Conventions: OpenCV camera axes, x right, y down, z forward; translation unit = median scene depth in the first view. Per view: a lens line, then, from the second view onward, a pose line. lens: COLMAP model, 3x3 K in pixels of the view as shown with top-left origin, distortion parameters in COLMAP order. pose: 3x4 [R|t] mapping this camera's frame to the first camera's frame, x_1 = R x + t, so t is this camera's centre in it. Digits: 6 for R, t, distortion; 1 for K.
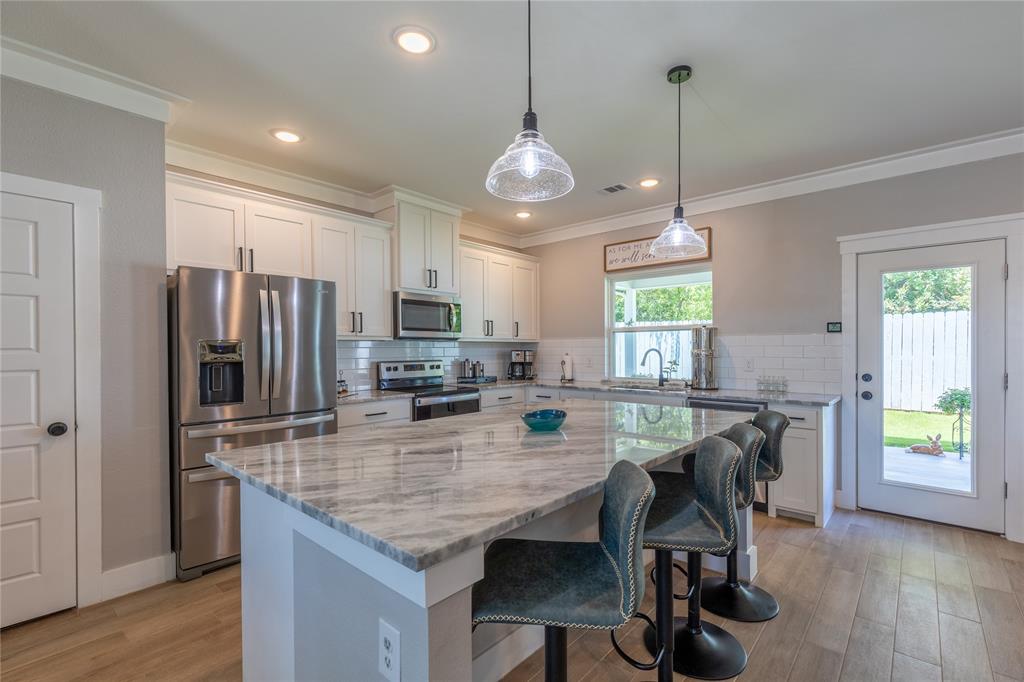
lens RADIAL K [[460.0, 0, 519.6], [0, 460.0, 347.9], [0, 0, 1]] dist [0.002350, 0.000981]
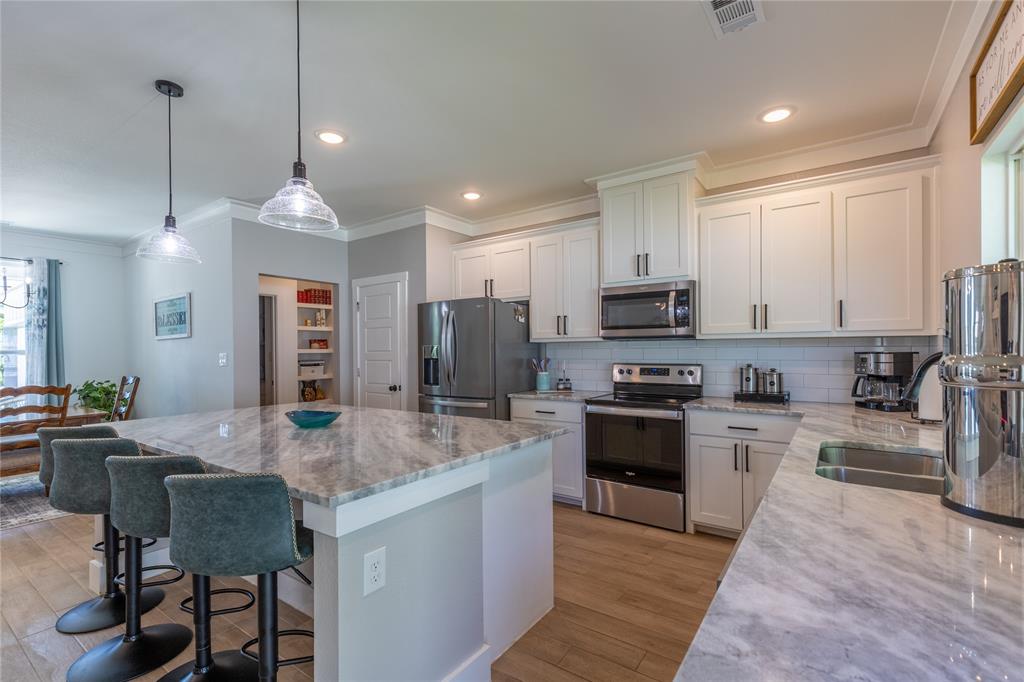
lens RADIAL K [[460.0, 0, 519.4], [0, 460.0, 347.8], [0, 0, 1]] dist [0.002350, 0.000981]
pose [[0.109137, -0.002394, -0.994024, 0.609660], [0.007056, 0.999974, -0.001634, -0.001700], [0.994002, -0.006835, 0.109151, 0.693175]]
